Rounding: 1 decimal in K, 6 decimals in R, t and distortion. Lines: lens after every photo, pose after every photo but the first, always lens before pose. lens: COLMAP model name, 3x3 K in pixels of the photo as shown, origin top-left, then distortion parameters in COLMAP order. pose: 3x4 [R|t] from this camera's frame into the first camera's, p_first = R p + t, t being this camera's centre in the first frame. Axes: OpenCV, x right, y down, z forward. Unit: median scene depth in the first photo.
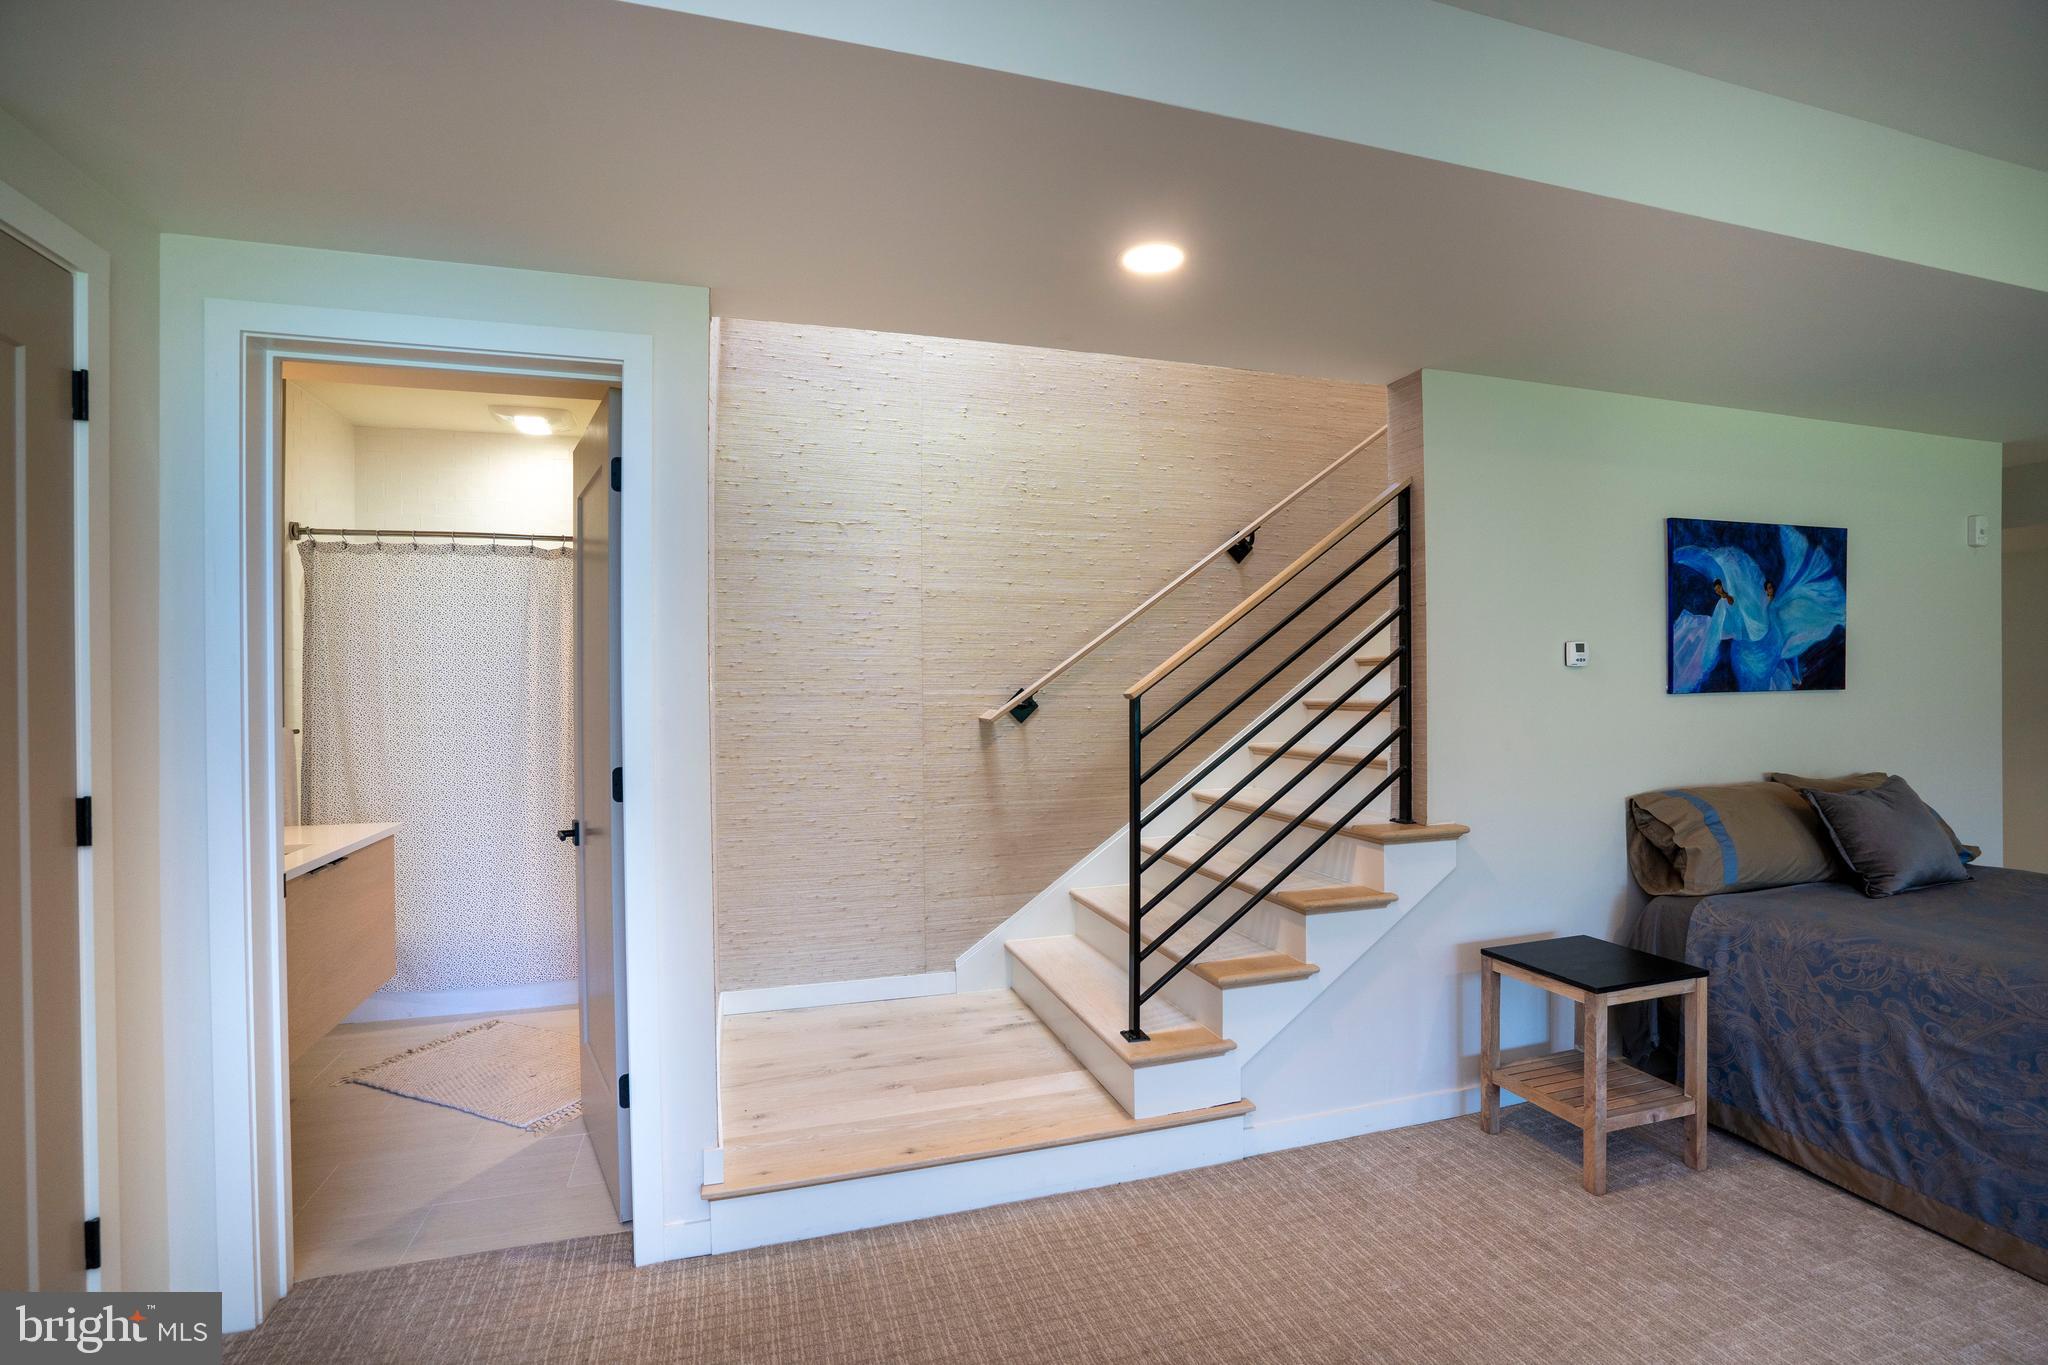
lens RADIAL K [[947.1, 0, 1030.2], [0, 947.1, 687.4], [0, 0, 1]] dist [-0.067245, 0.028852]
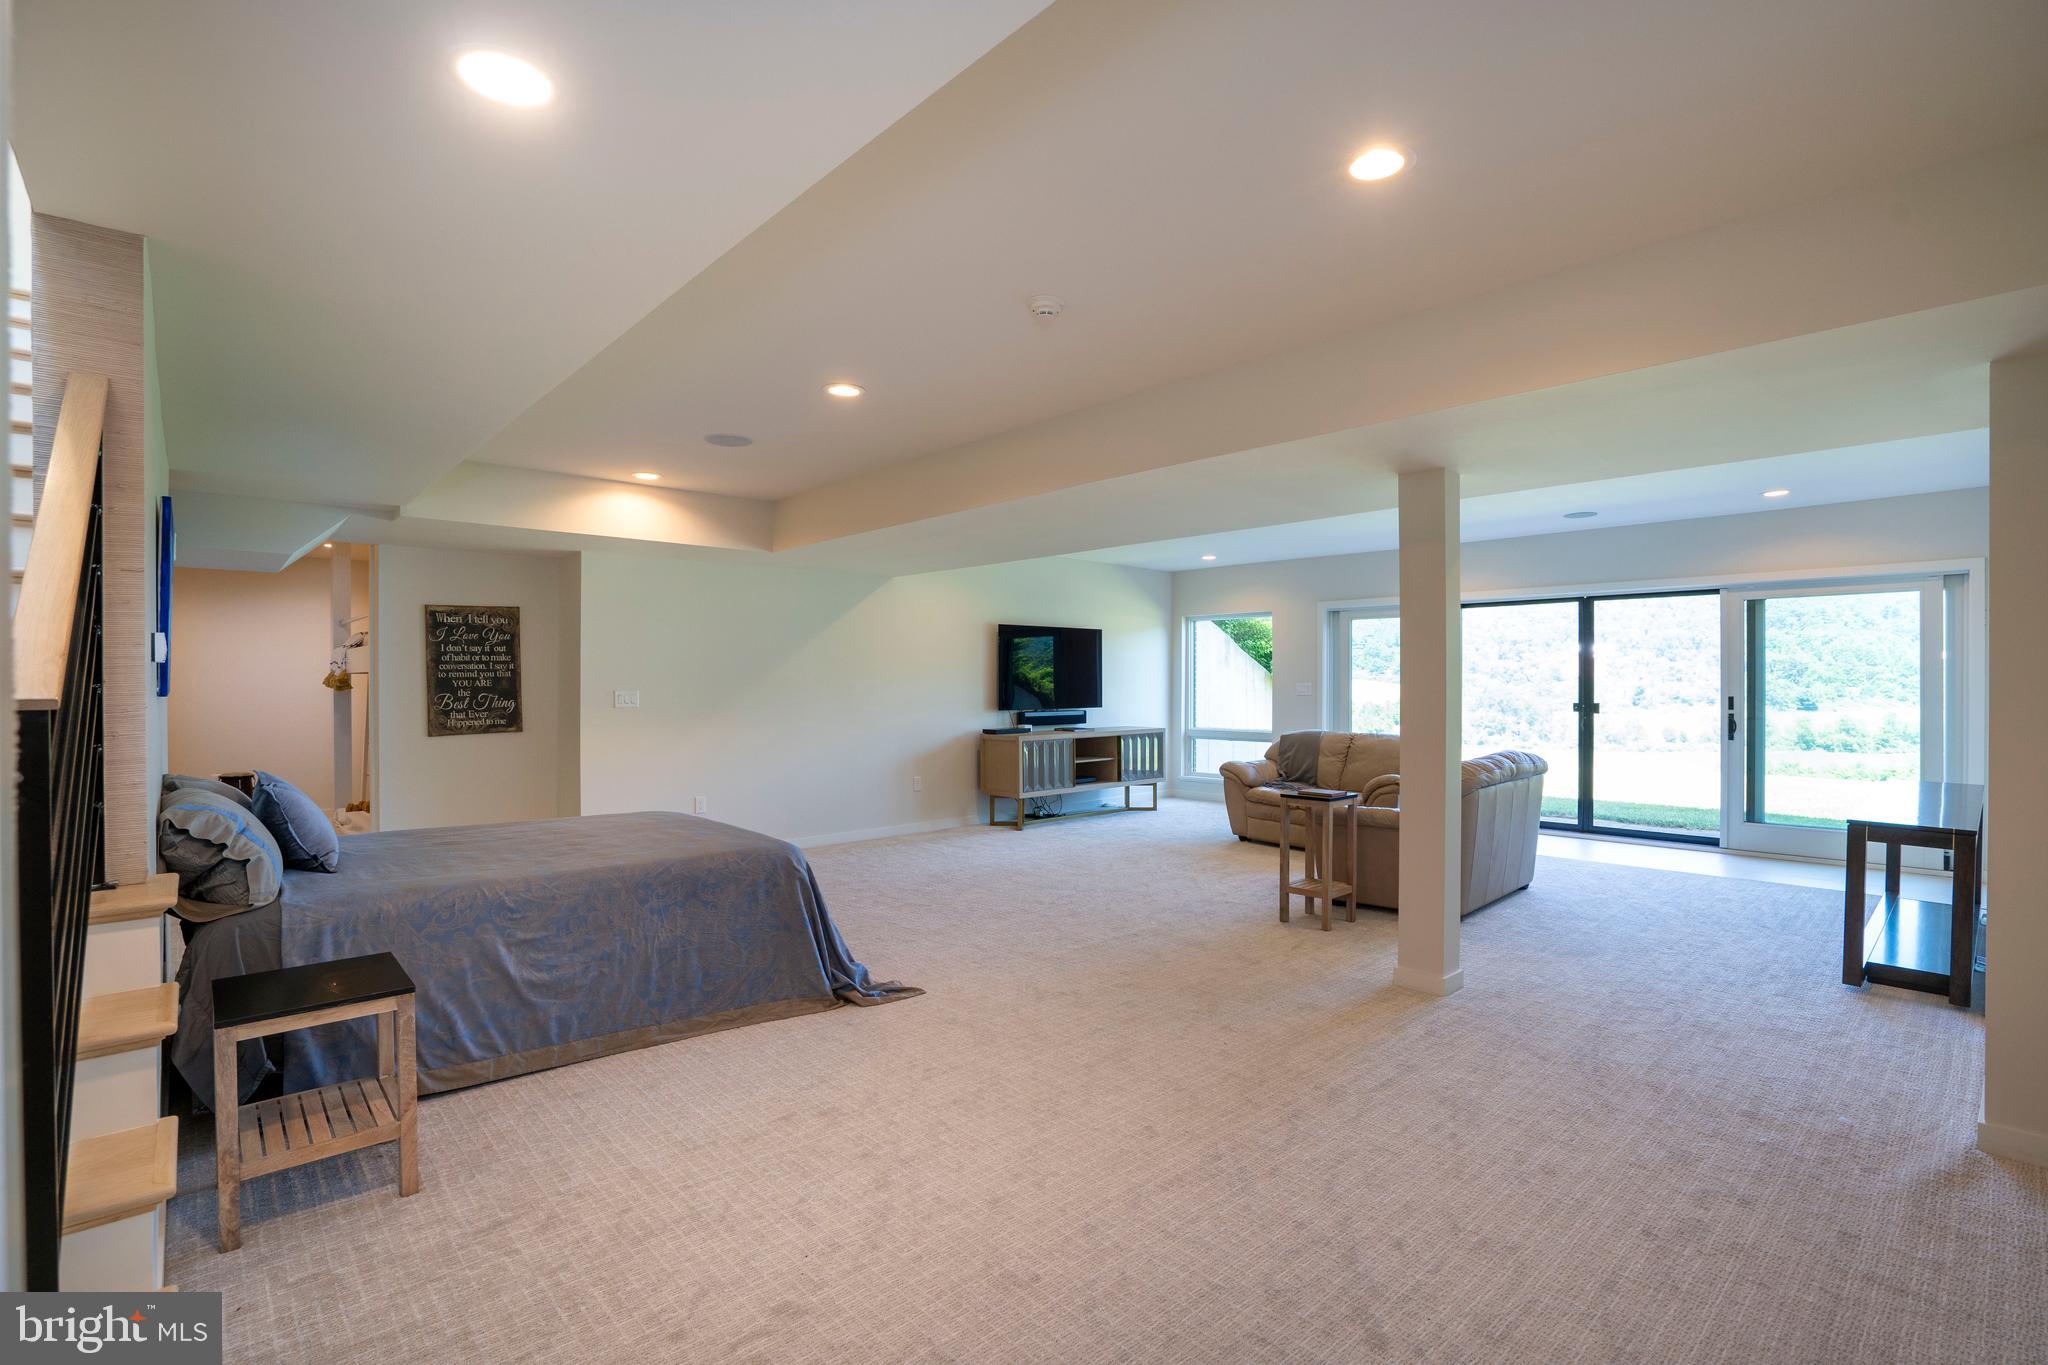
lens RADIAL K [[947.1, 0, 1030.2], [0, 947.1, 687.4], [0, 0, 1]] dist [-0.067245, 0.028852]
pose [[-0.426607, 0.003059, 0.904432, -0.436639], [0.006220, 0.999981, -0.000448, 0.003900], [-0.904416, 0.005434, -0.426618, 0.619054]]
